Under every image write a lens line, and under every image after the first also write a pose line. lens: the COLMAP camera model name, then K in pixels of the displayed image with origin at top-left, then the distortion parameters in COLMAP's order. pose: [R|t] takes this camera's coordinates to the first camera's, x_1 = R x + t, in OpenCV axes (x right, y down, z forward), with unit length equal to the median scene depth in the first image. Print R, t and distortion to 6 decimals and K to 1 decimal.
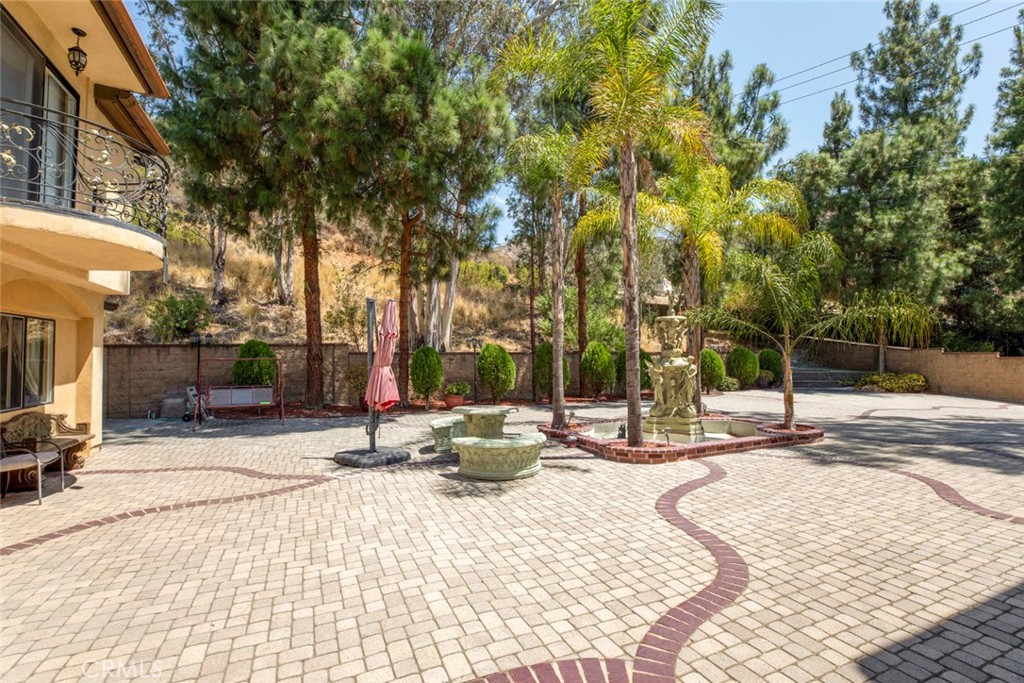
lens RADIAL K [[472.8, 0, 511.9], [0, 472.8, 341.3], [0, 0, 1]] dist [-0.017546, 0.003719]
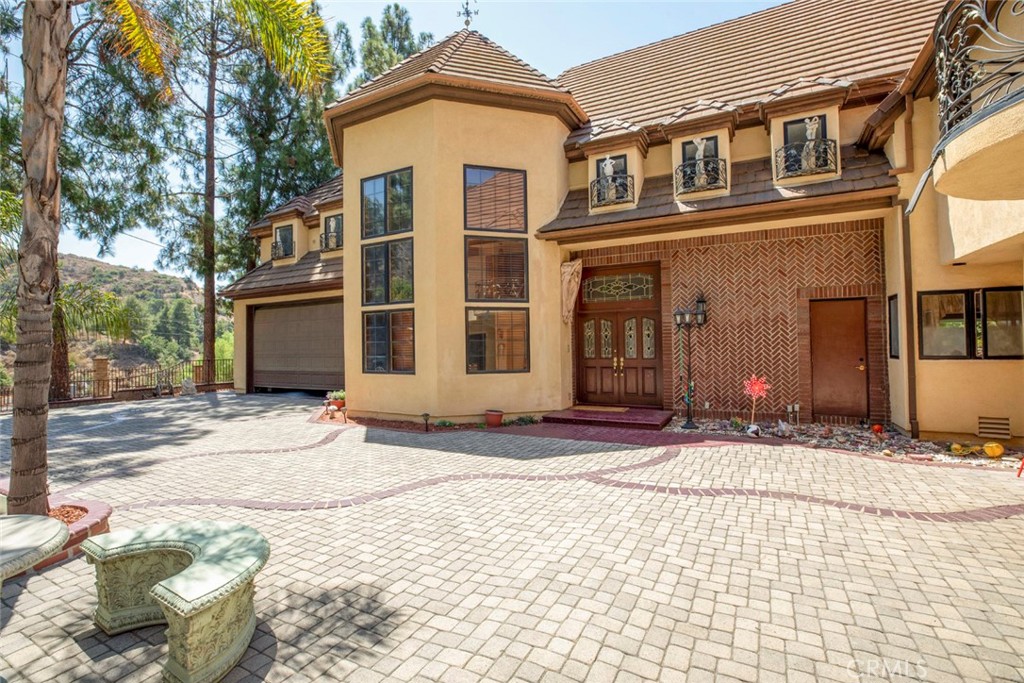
lens RADIAL K [[472.8, 0, 511.0], [0, 472.8, 343.8], [0, 0, 1]] dist [-0.017546, 0.003719]
pose [[-0.620838, 0.024418, 0.783558, -0.796061], [-0.005179, 0.999365, -0.035246, 0.066158], [-0.783922, -0.025941, -0.620318, 1.608264]]
